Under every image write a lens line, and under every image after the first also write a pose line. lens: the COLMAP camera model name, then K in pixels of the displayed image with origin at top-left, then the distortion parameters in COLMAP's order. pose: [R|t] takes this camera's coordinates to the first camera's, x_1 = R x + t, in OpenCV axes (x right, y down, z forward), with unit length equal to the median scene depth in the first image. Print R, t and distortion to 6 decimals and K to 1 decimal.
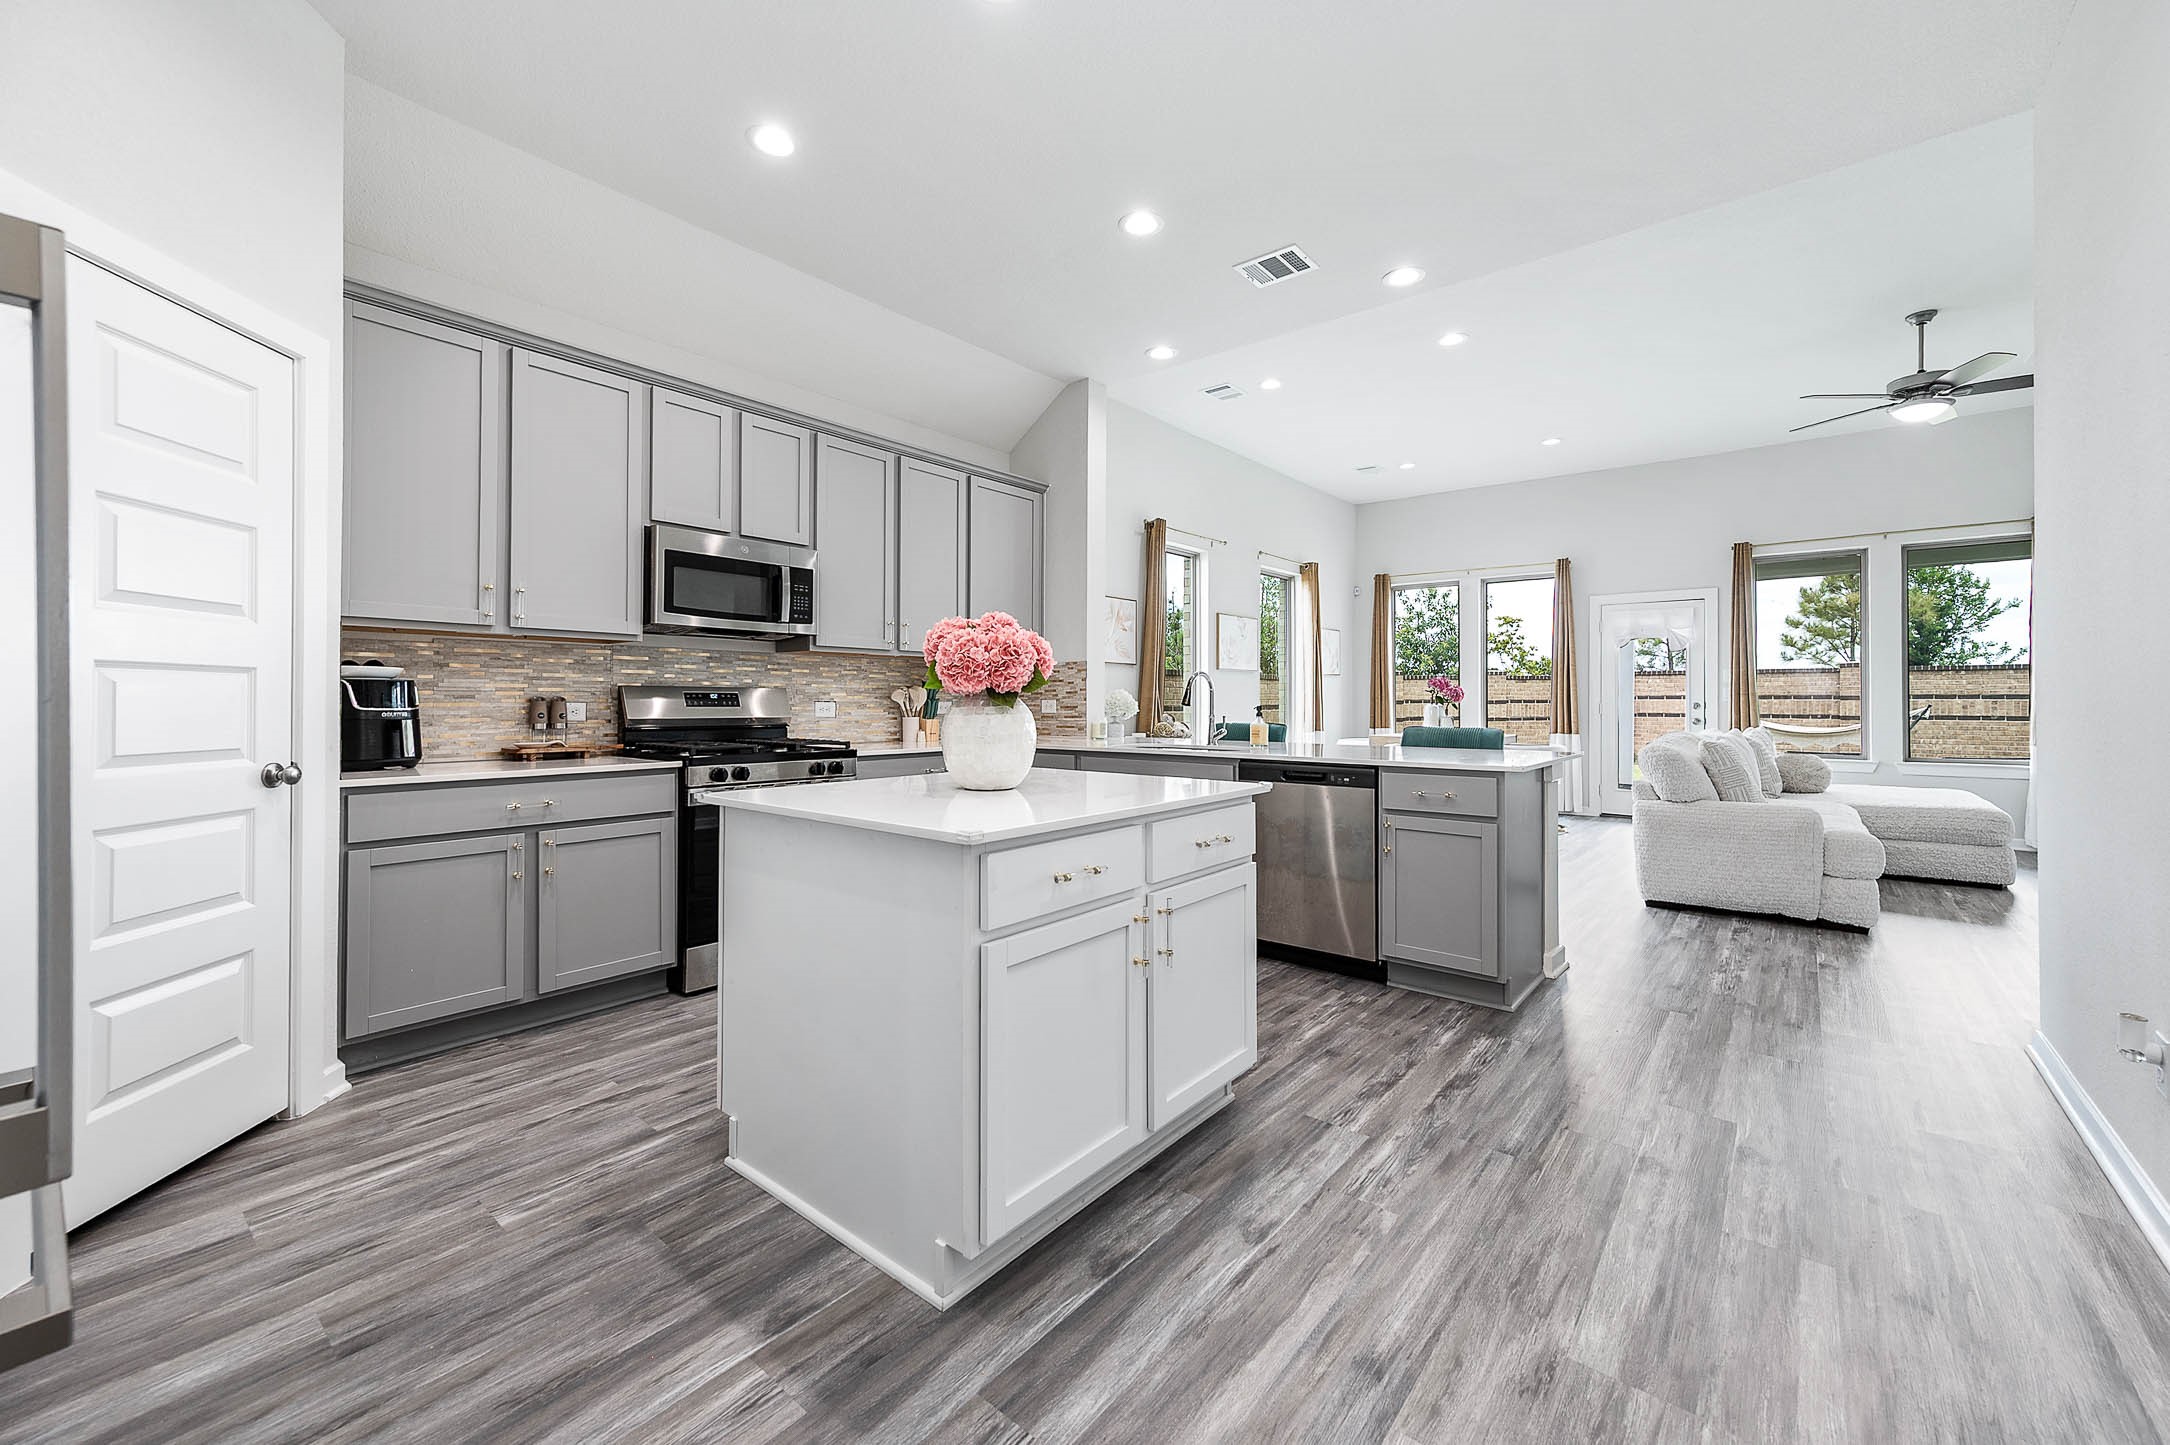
lens RADIAL K [[852.0, 0, 1089.0], [0, 852.0, 703.3], [0, 0, 1]] dist [0.034296, 0.000142]
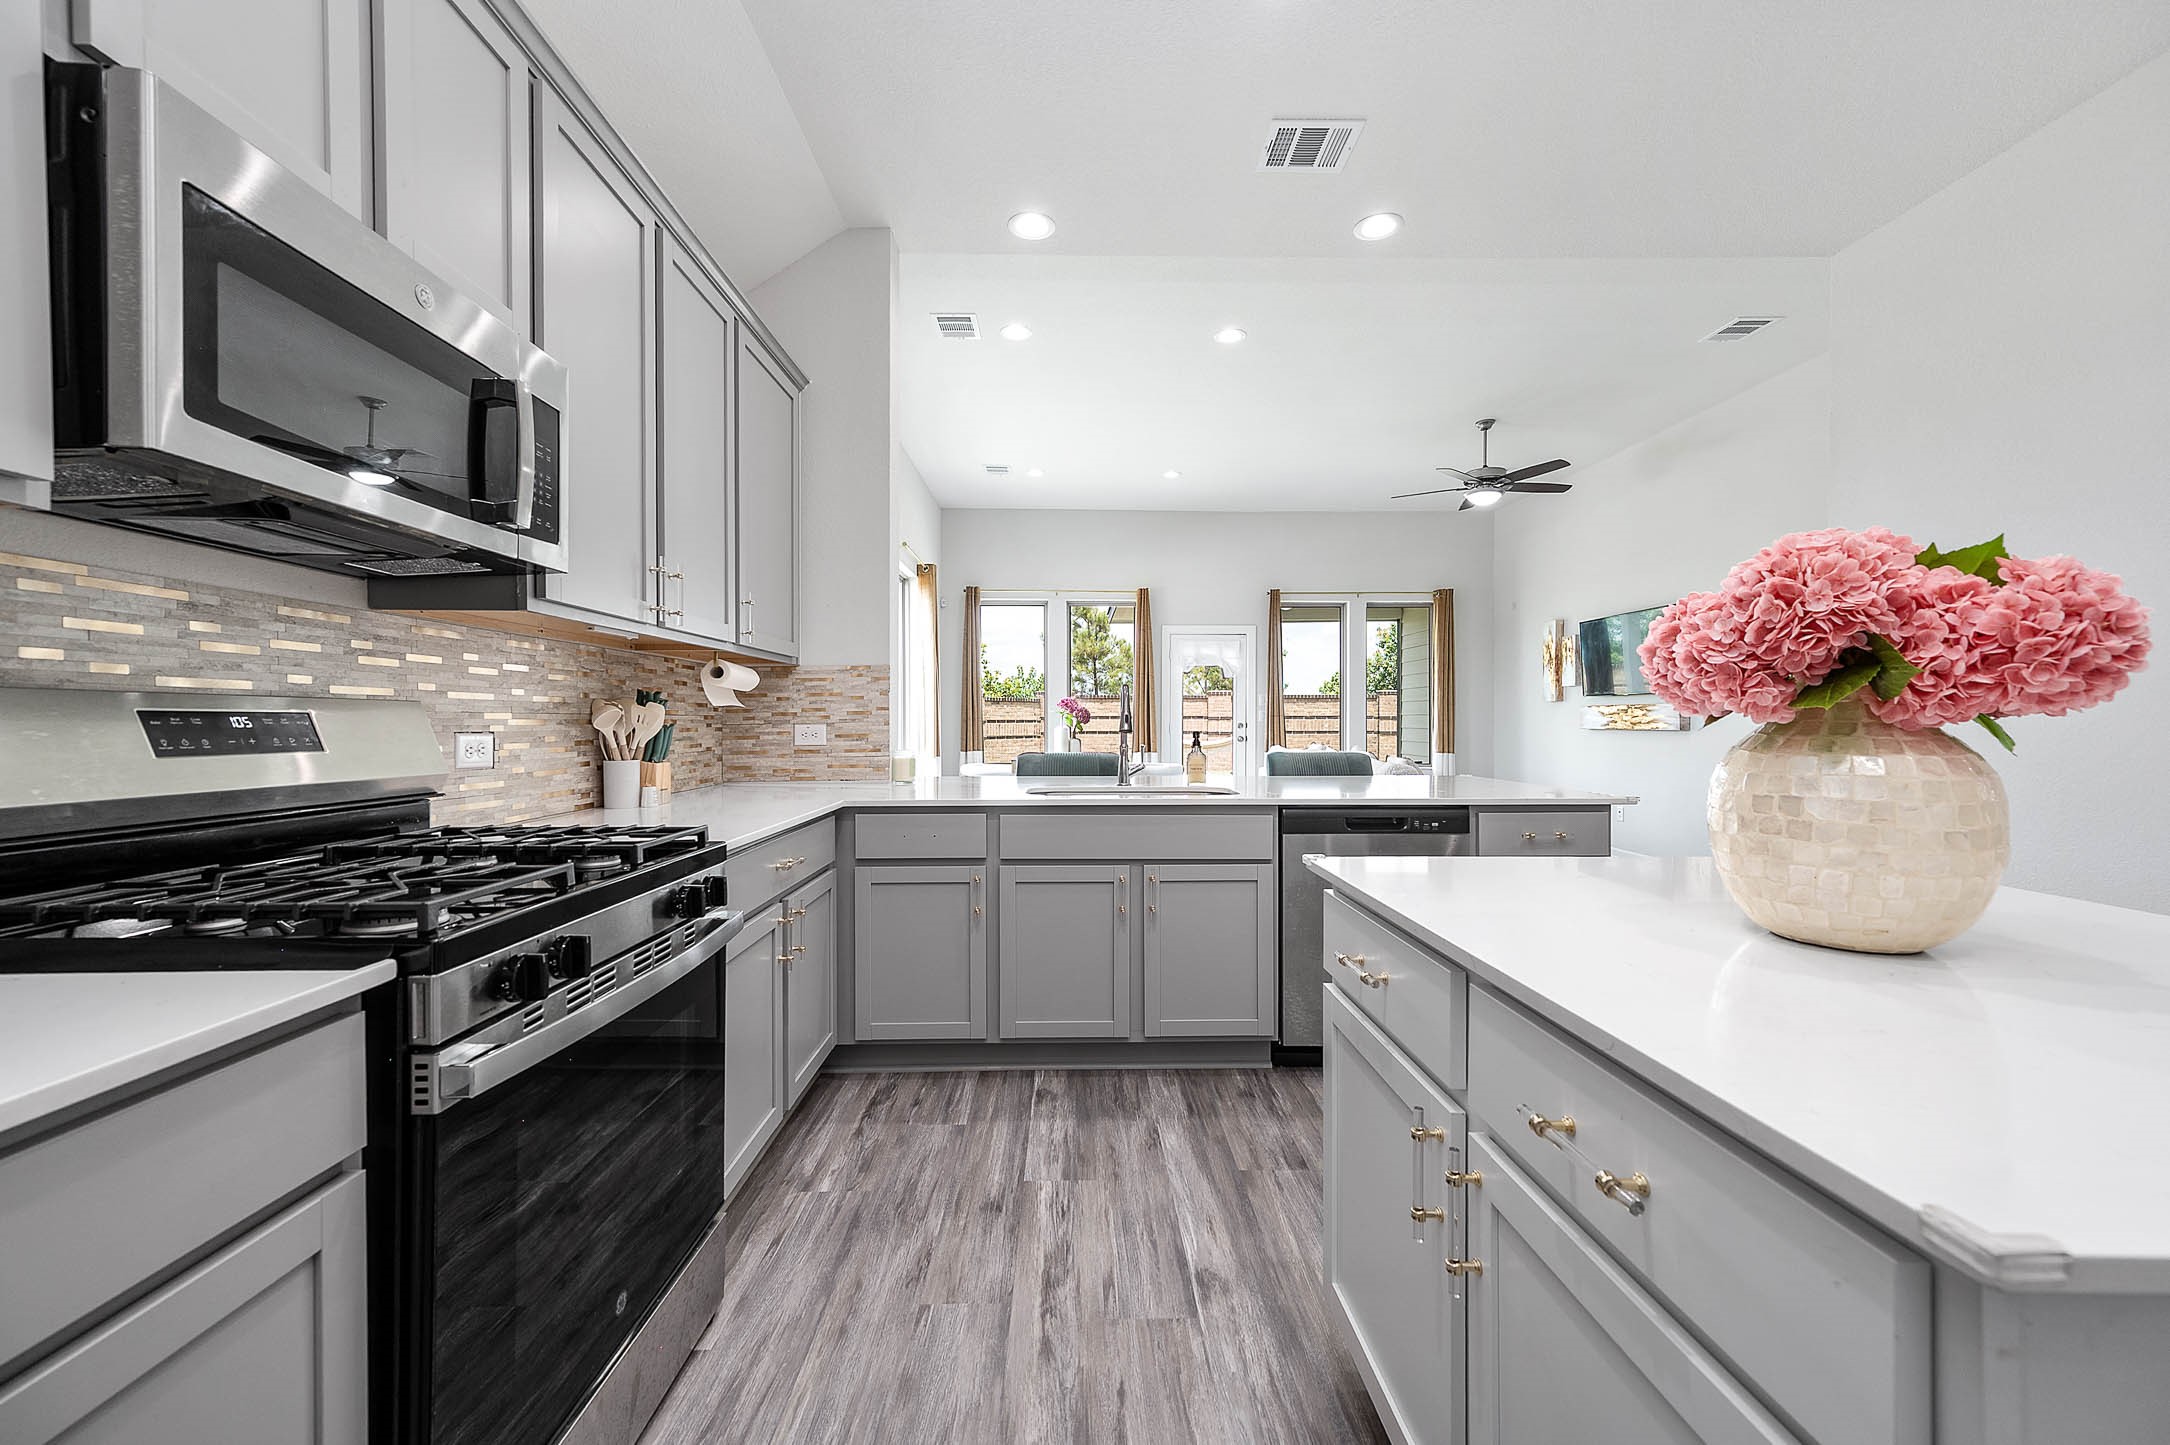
lens RADIAL K [[852.0, 0, 1069.9], [0, 852.0, 708.3], [0, 0, 1]] dist [0.034296, 0.000142]
pose [[0.766152, 0.006513, 0.642626, -0.328319], [0.005657, 0.999842, -0.016879, -0.004986], [-0.642634, 0.016567, 0.765994, 0.433407]]
